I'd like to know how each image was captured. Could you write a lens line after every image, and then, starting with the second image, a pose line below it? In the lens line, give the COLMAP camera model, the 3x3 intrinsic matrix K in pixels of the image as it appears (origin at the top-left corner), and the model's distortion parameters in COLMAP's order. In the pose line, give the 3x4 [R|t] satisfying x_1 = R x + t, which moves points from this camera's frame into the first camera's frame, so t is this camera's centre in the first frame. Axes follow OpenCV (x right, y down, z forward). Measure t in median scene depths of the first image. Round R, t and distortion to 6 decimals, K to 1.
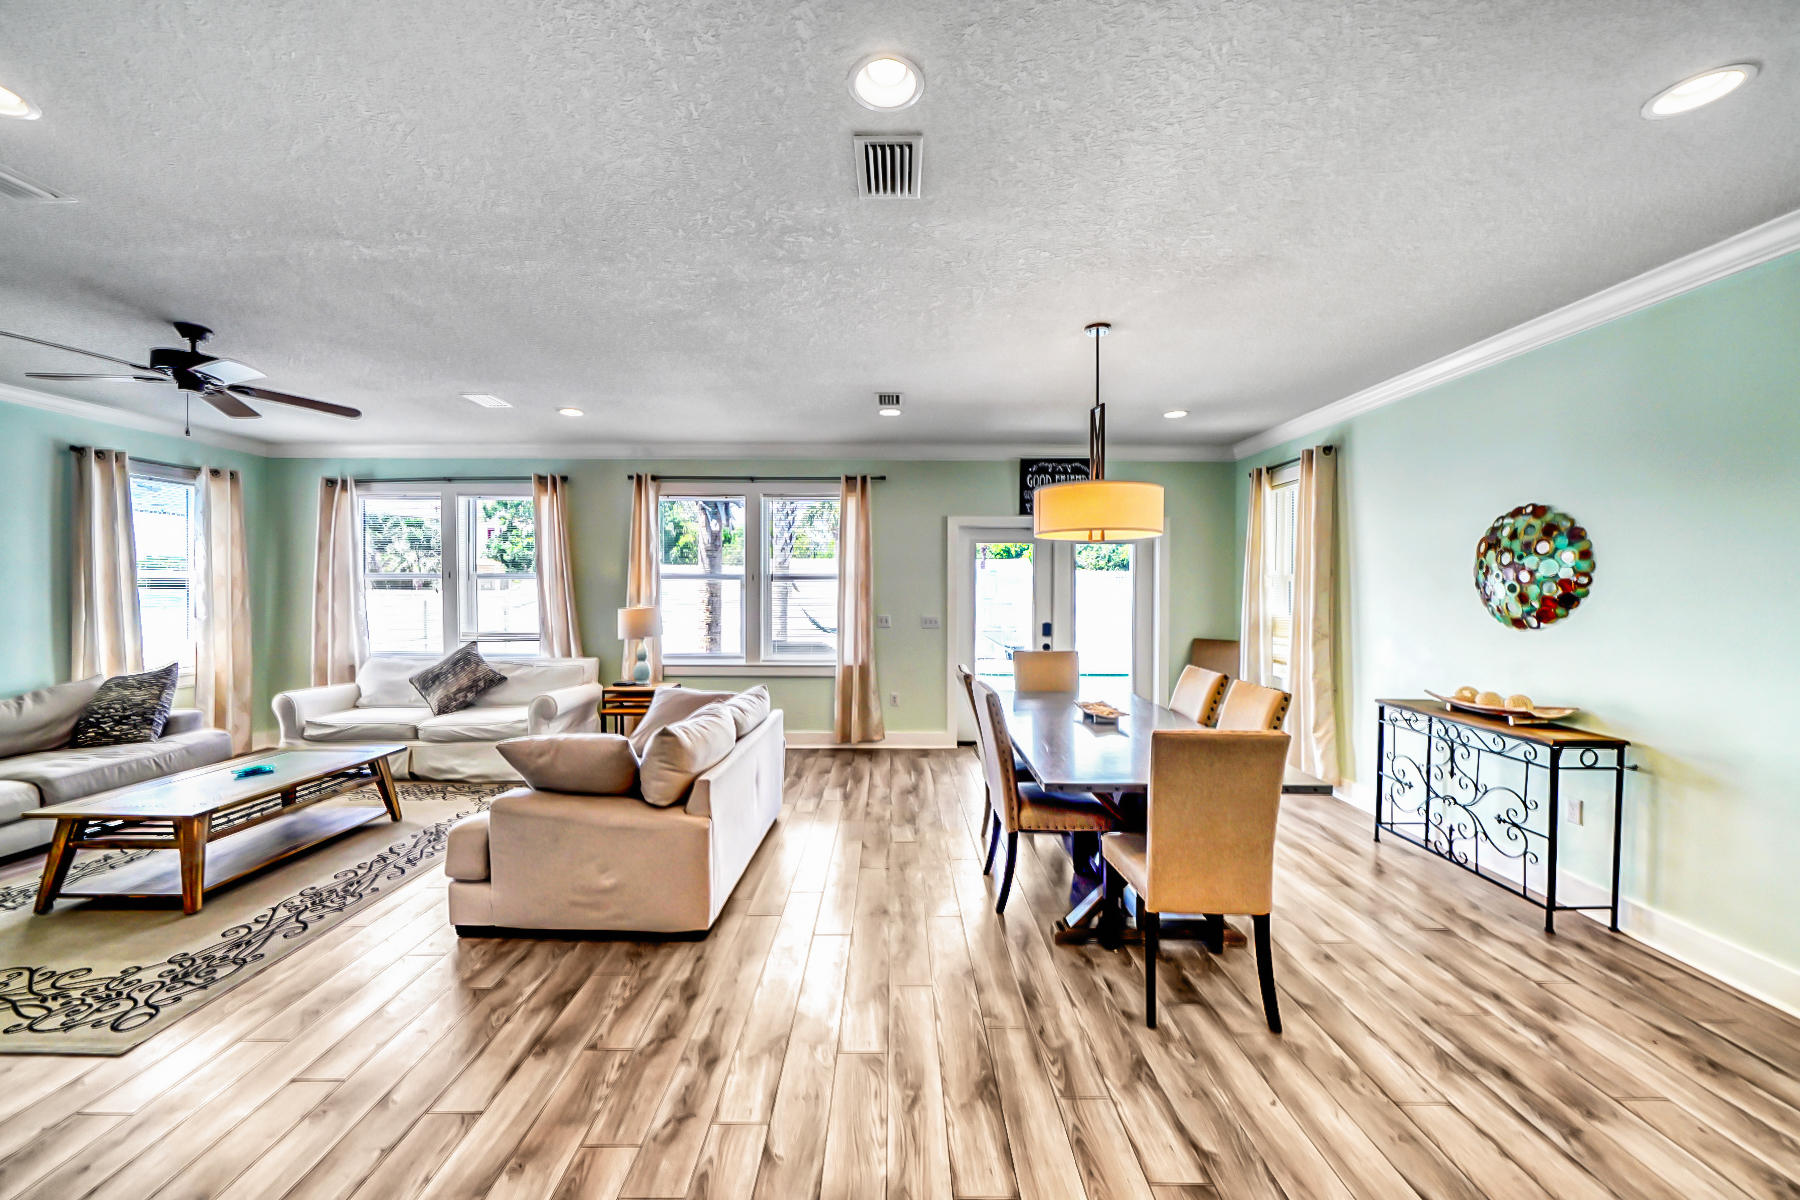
lens RADIAL K [[672.8, 0, 893.0], [0, 672.8, 596.5], [0, 0, 1]] dist [0.003615, -0.000132]
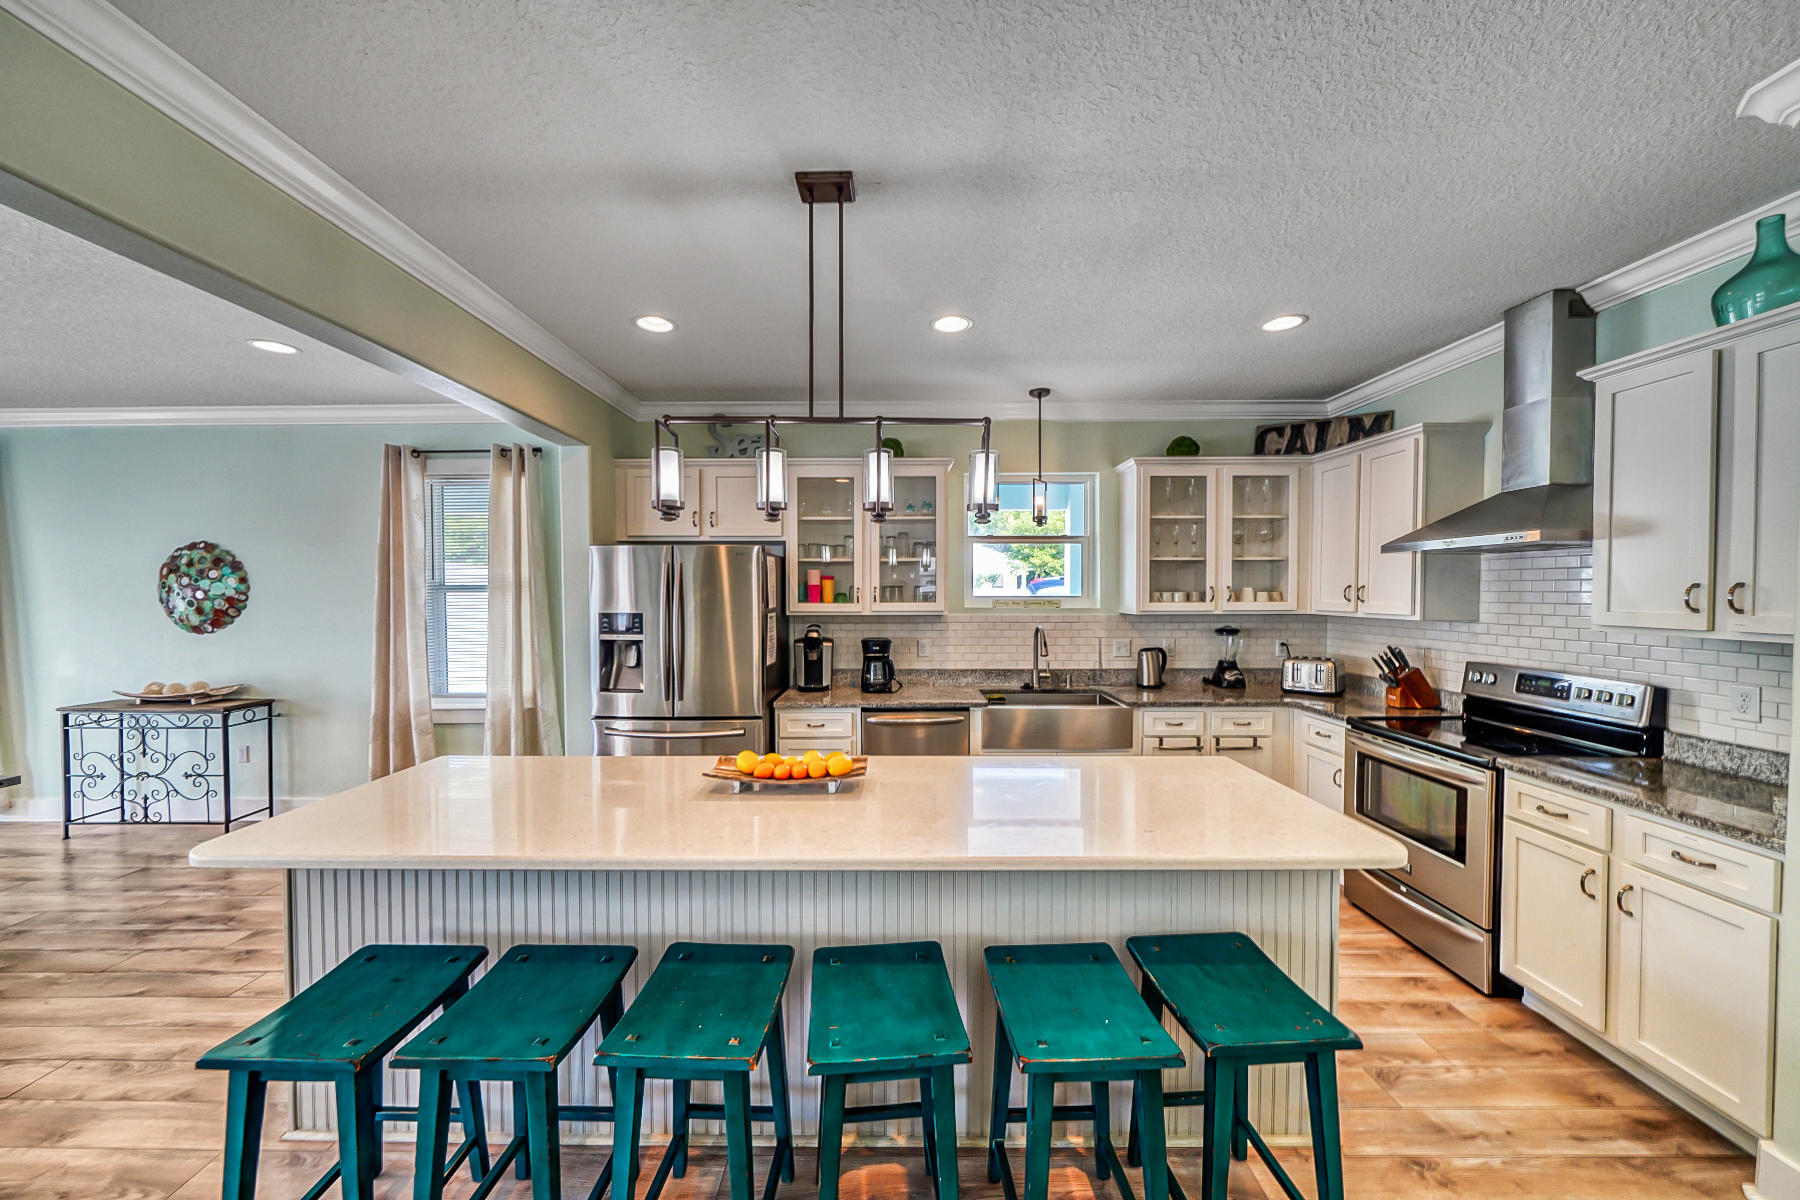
lens RADIAL K [[640.5, 0, 911.5], [0, 640.5, 603.9], [0, 0, 1]] dist [-0.003634, 0.000220]
pose [[0.005111, -0.027061, 0.999621, -0.329444], [0.019352, 0.999449, 0.026958, -0.017604], [-0.999800, 0.019207, 0.005632, -0.424296]]
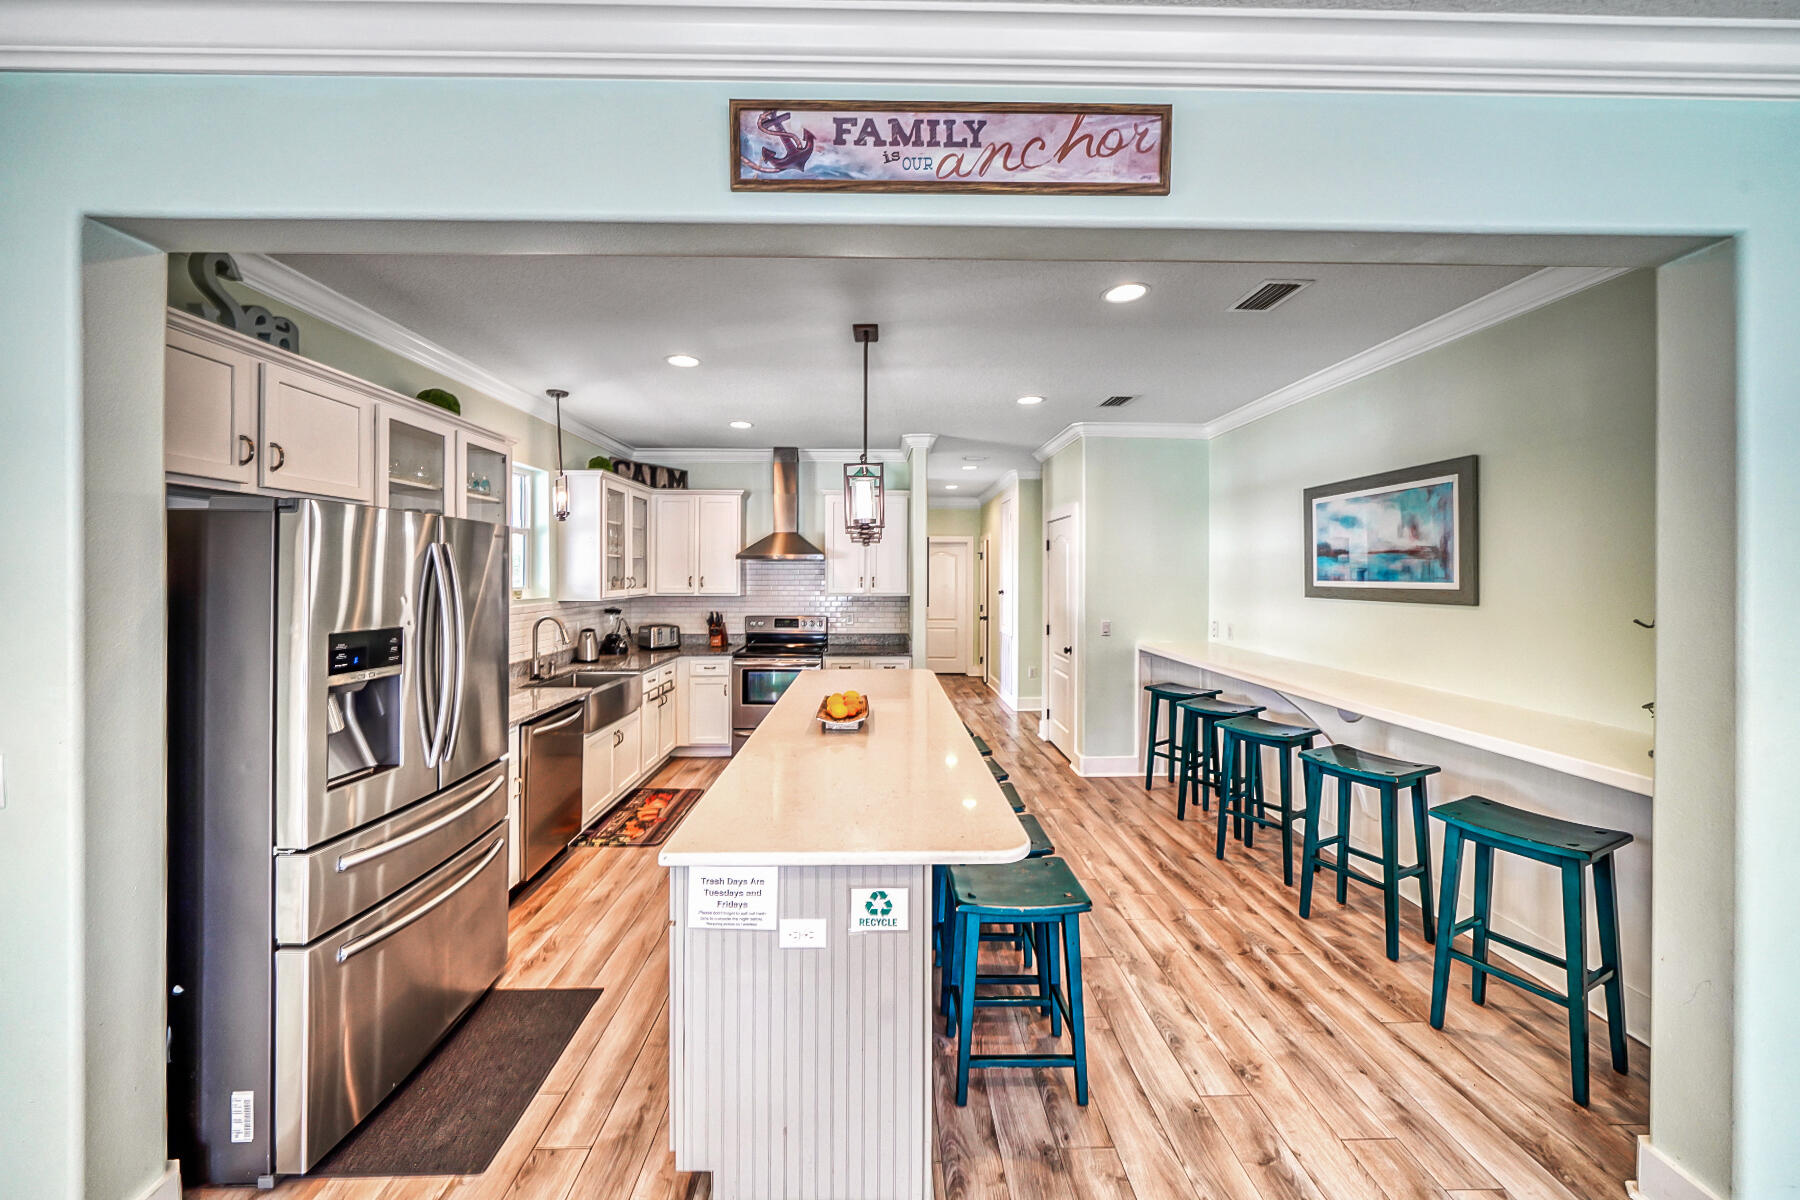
lens RADIAL K [[640.5, 0, 902.2], [0, 640.5, 578.5], [0, 0, 1]] dist [-0.003634, 0.000220]
pose [[-0.998992, -0.005094, -0.044601, 0.243828], [-0.006168, 0.999693, 0.023983, -0.045112], [0.044465, 0.024234, -0.998717, 0.593397]]
